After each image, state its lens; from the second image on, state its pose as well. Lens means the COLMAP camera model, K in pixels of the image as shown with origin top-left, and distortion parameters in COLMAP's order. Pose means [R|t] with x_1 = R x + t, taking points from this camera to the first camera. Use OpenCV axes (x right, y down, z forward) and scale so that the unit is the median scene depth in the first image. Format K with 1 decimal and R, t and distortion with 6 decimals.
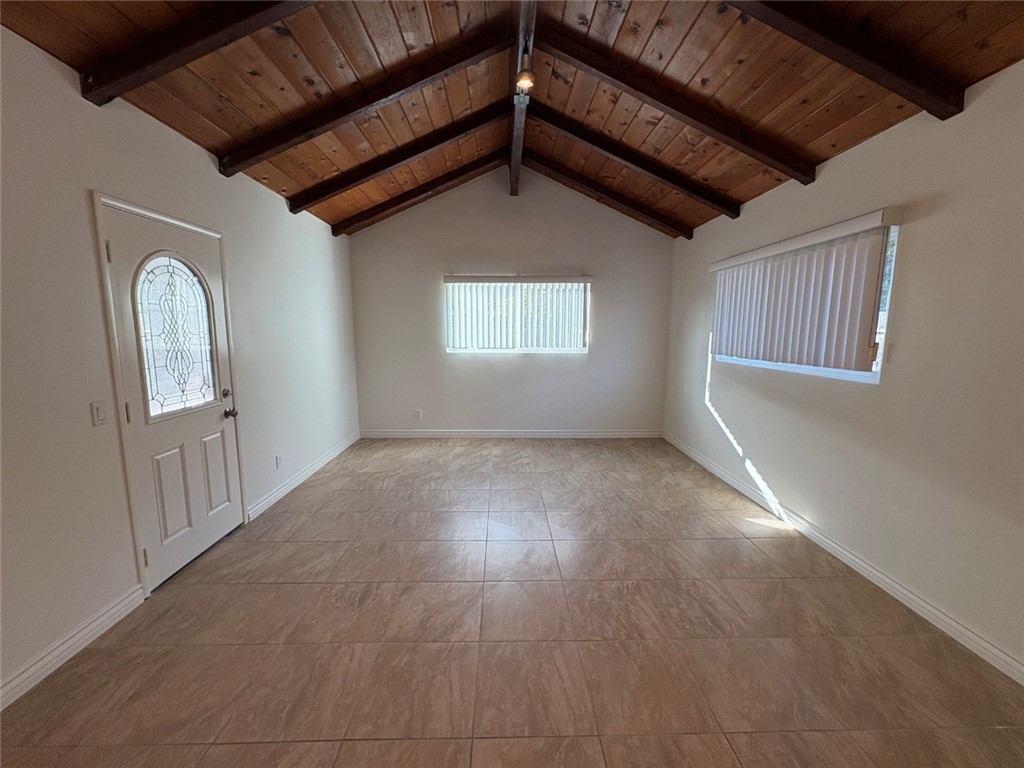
lens RADIAL K [[409.9, 0, 514.0], [0, 409.9, 385.0], [0, 0, 1]] dist [-0.002679, -0.000298]
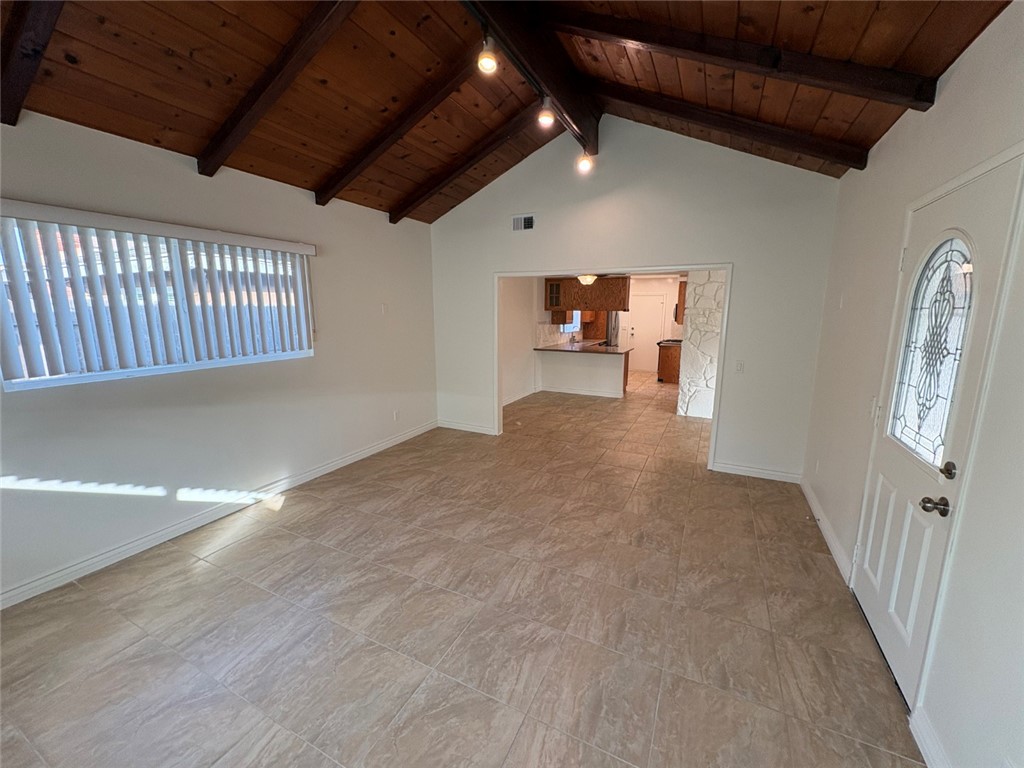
lens RADIAL K [[409.9, 0, 512.5], [0, 409.9, 382.6], [0, 0, 1]] dist [-0.002679, -0.000298]
pose [[-0.883225, -0.090829, 0.460070, -0.417751], [0.056158, 0.953518, 0.296058, -0.260803], [-0.465575, 0.287323, -0.837070, 1.587125]]
